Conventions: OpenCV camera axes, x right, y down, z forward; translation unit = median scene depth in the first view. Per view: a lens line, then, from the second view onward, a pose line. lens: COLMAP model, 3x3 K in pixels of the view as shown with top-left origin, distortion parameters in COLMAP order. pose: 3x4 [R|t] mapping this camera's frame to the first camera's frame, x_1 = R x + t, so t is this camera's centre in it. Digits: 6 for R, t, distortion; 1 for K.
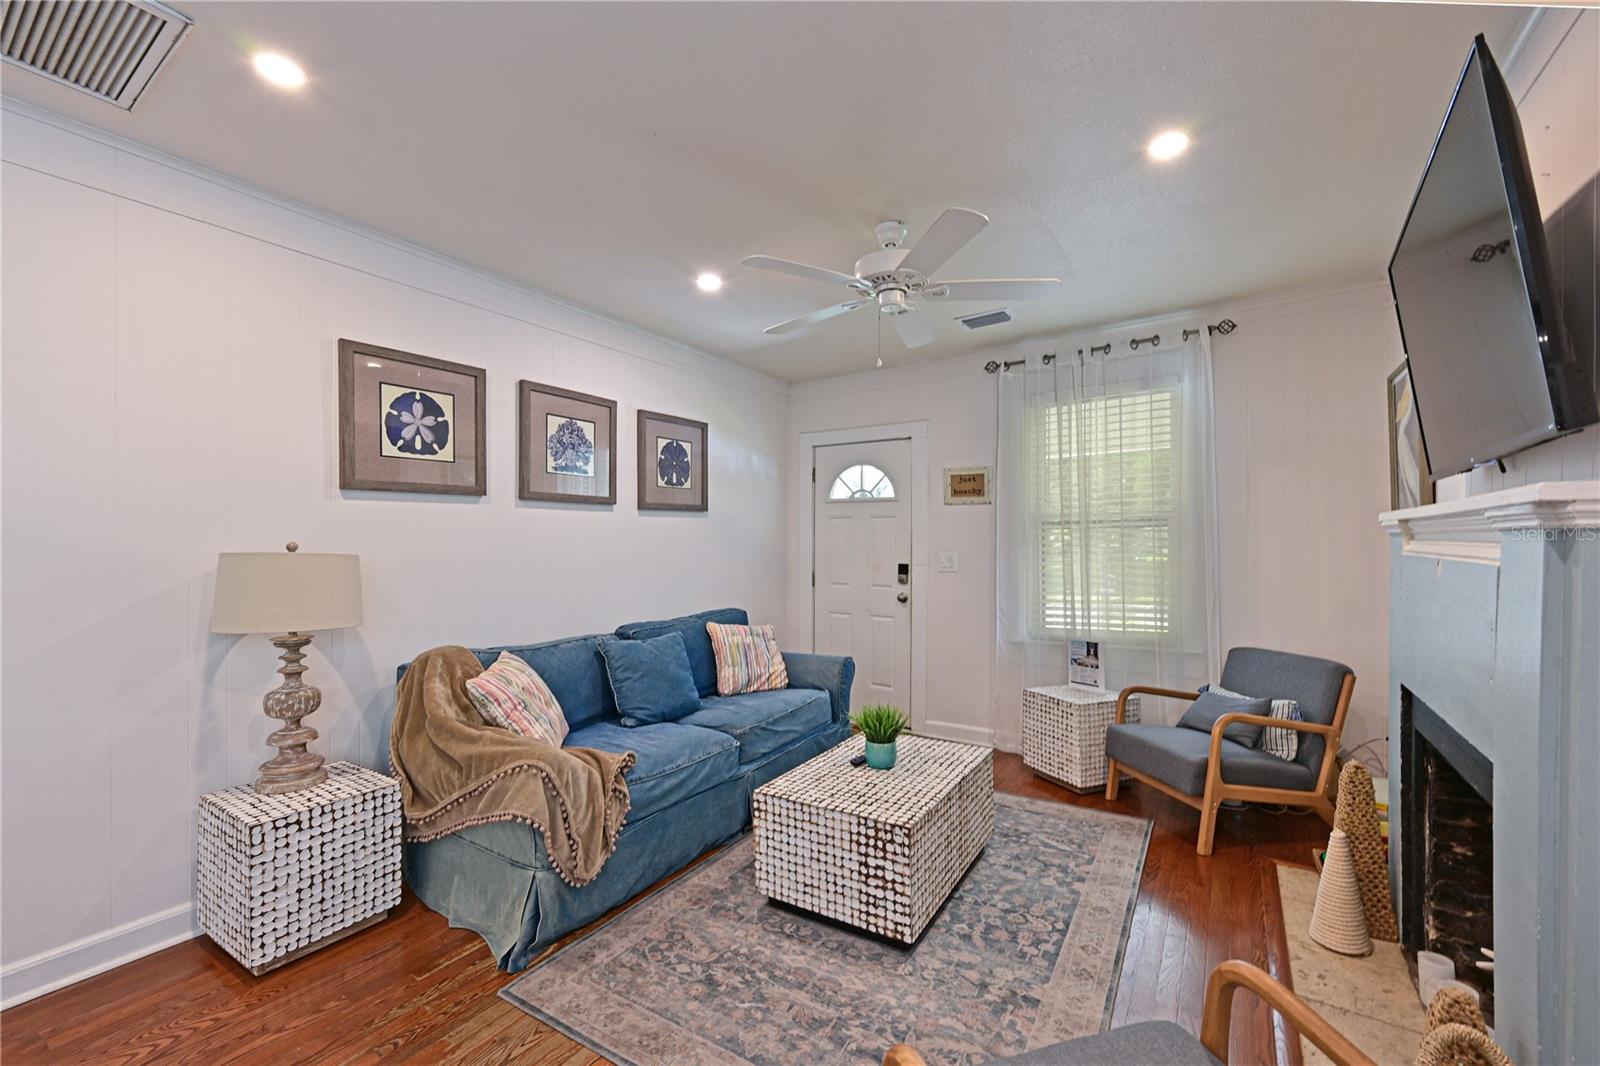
lens RADIAL K [[633.9, 0, 835.1], [0, 633.9, 538.2], [0, 0, 1]] dist [0.002147, 0.000356]
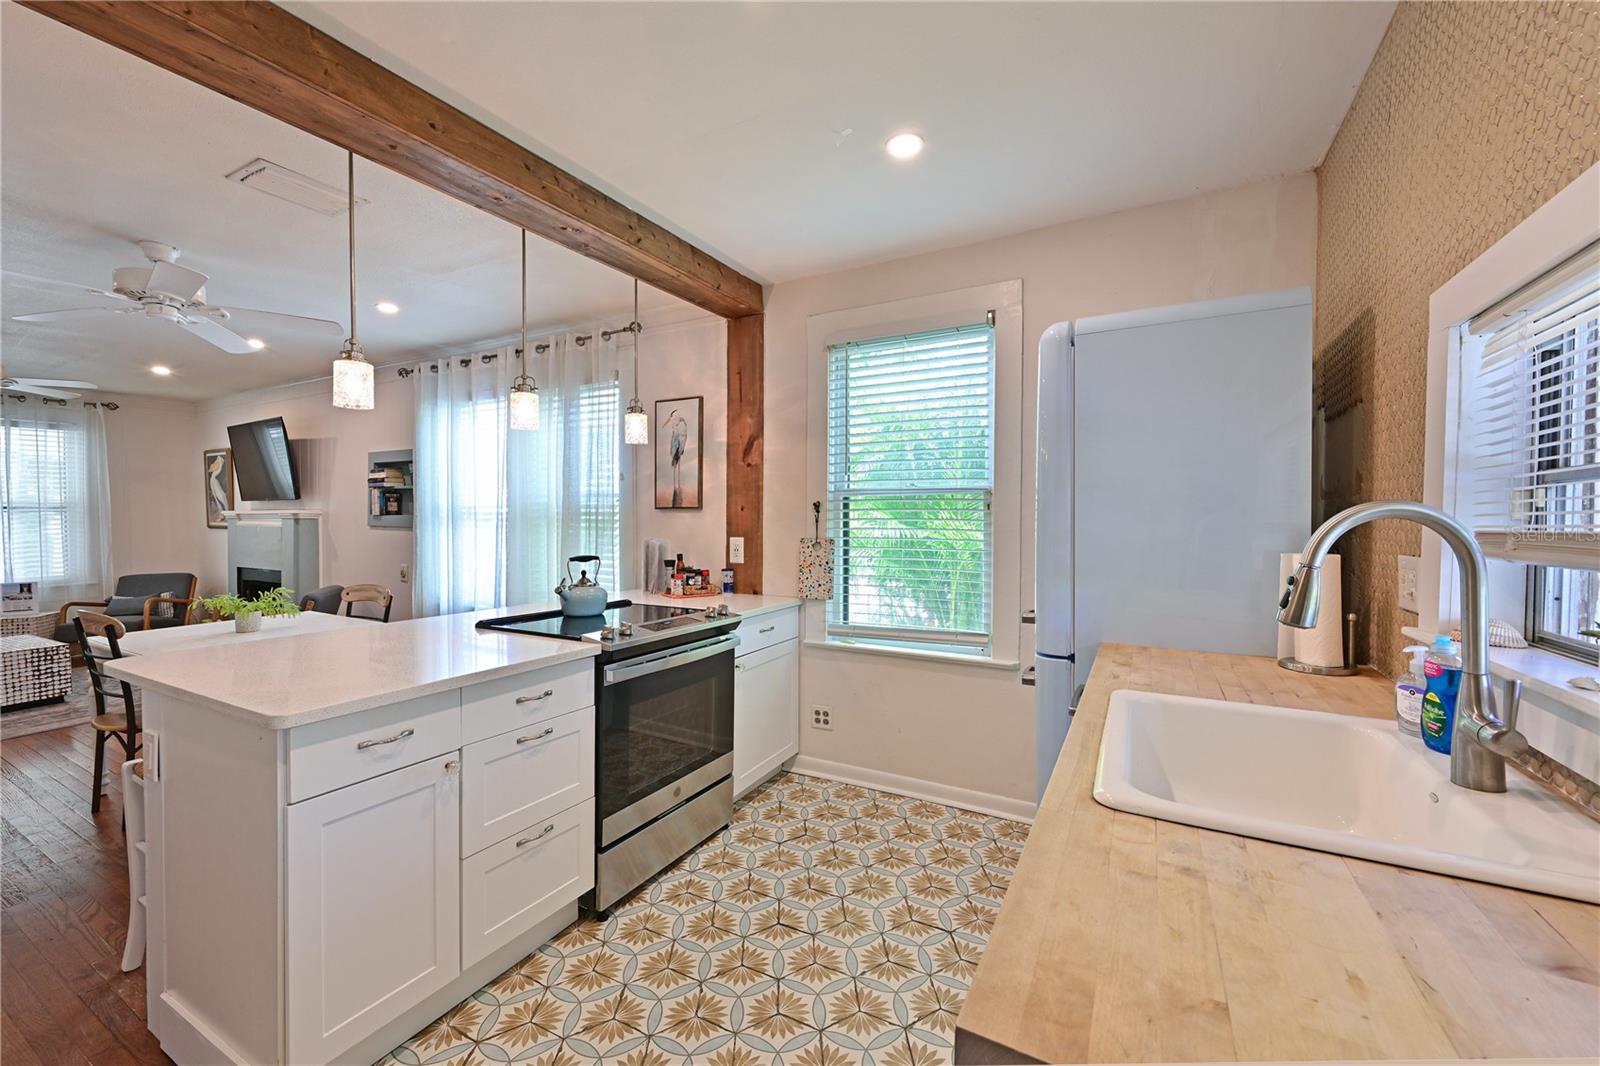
lens RADIAL K [[633.9, 0, 788.6], [0, 633.9, 532.7], [0, 0, 1]] dist [0.002147, 0.000356]
pose [[-0.066277, -0.021104, 0.997578, -2.101322], [-0.003533, 0.999775, 0.020915, -0.010335], [-0.997795, -0.002138, -0.066337, -1.304735]]
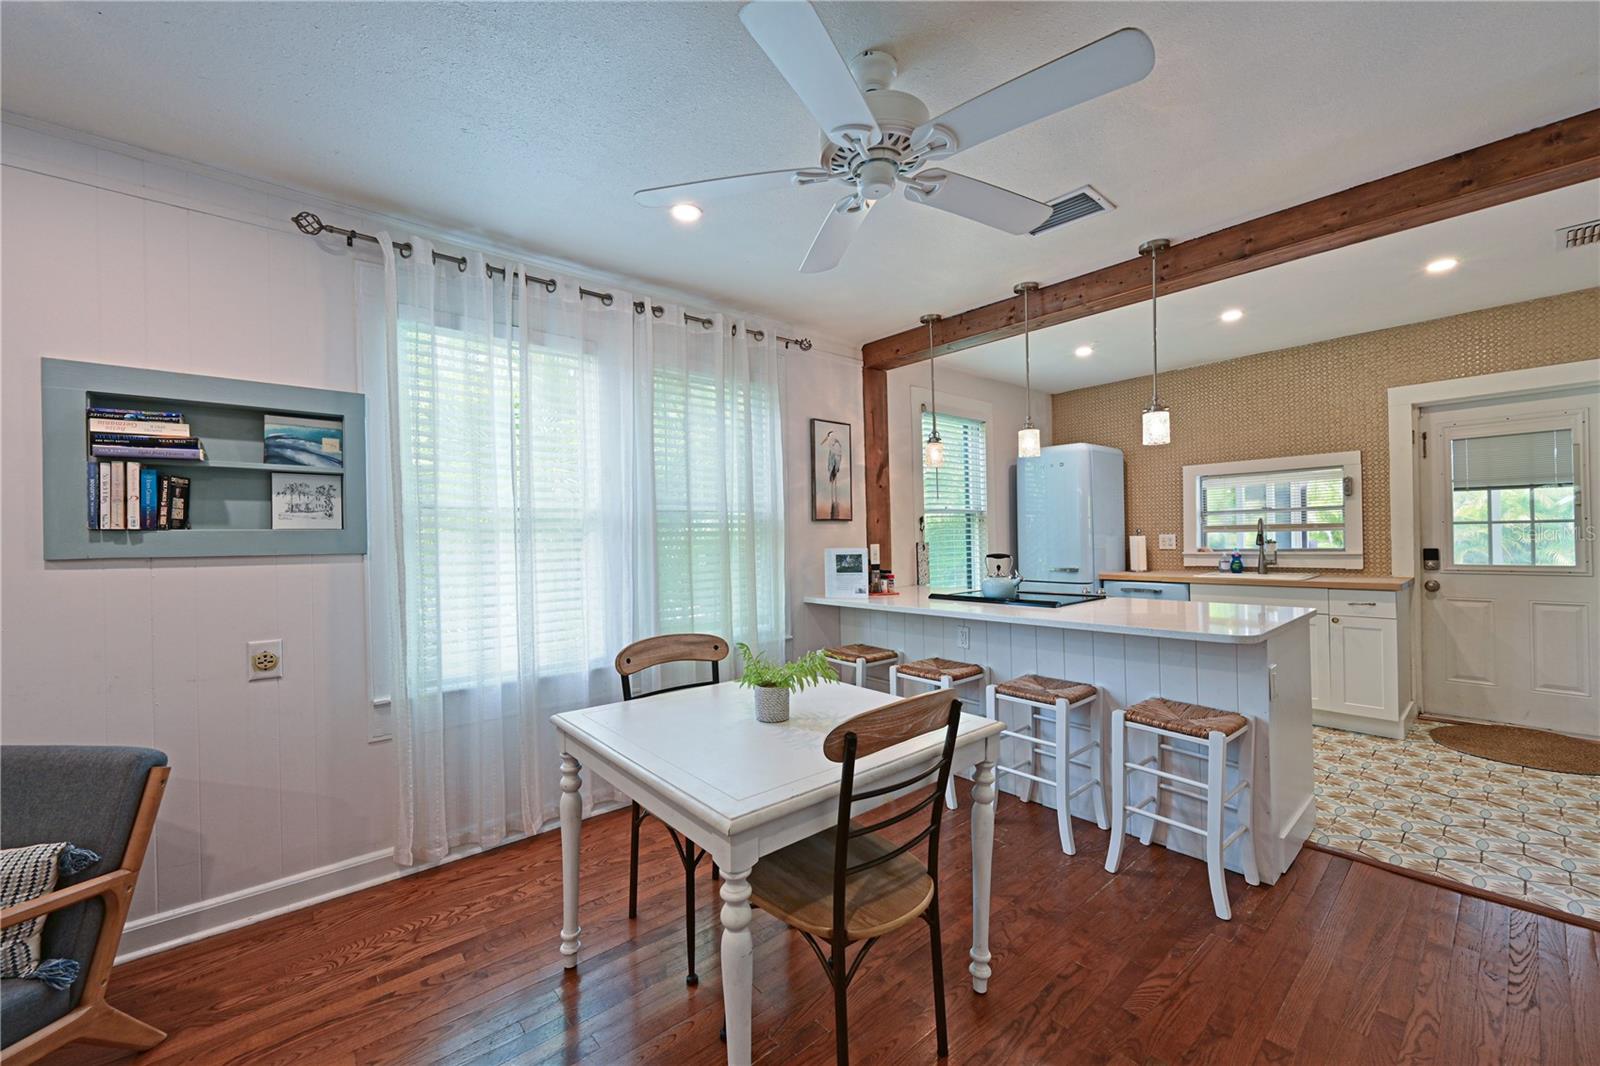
lens RADIAL K [[633.9, 0, 795.4], [0, 633.9, 536.9], [0, 0, 1]] dist [0.002147, 0.000356]
pose [[-0.961102, 0.017835, 0.275619, -0.816010], [0.018933, 0.999820, 0.001322, 0.006306], [-0.275545, 0.006489, -0.961266, 0.687736]]
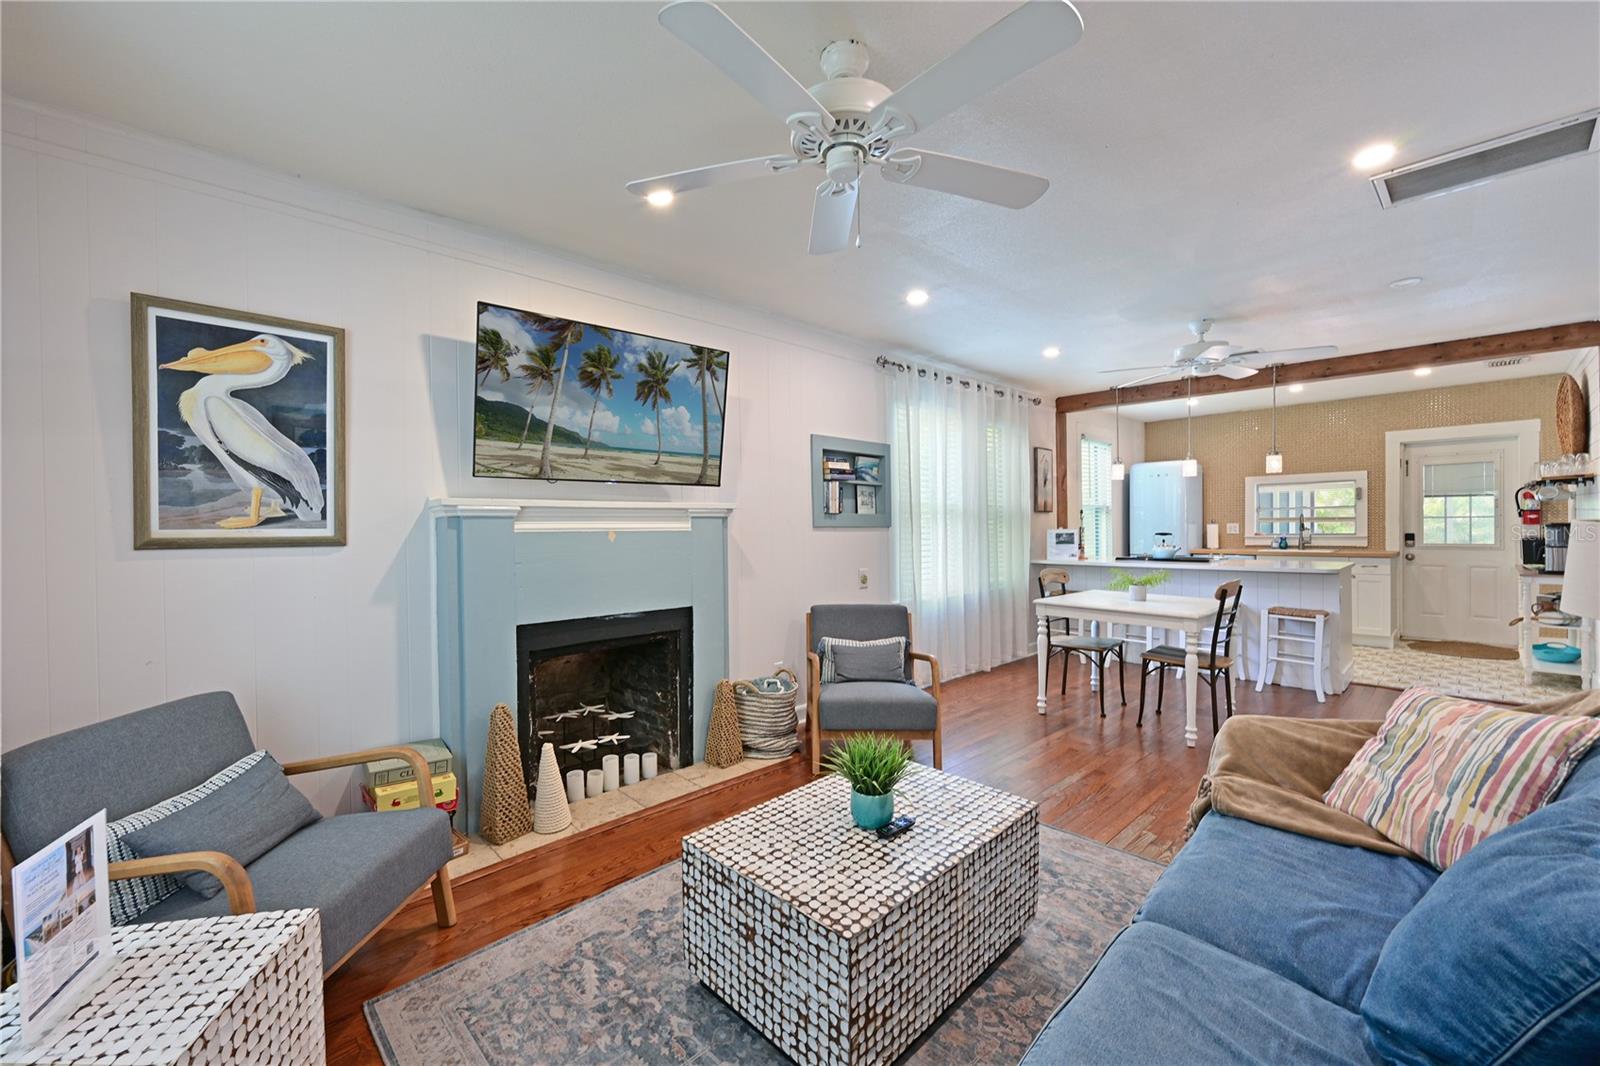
lens RADIAL K [[633.9, 0, 802.3], [0, 633.9, 534.4], [0, 0, 1]] dist [0.002147, 0.000356]
pose [[-0.971432, 0.006305, 0.237236, -0.025328], [0.009719, 0.999865, 0.013224, 0.016790], [-0.237120, 0.015152, -0.971362, 1.962847]]
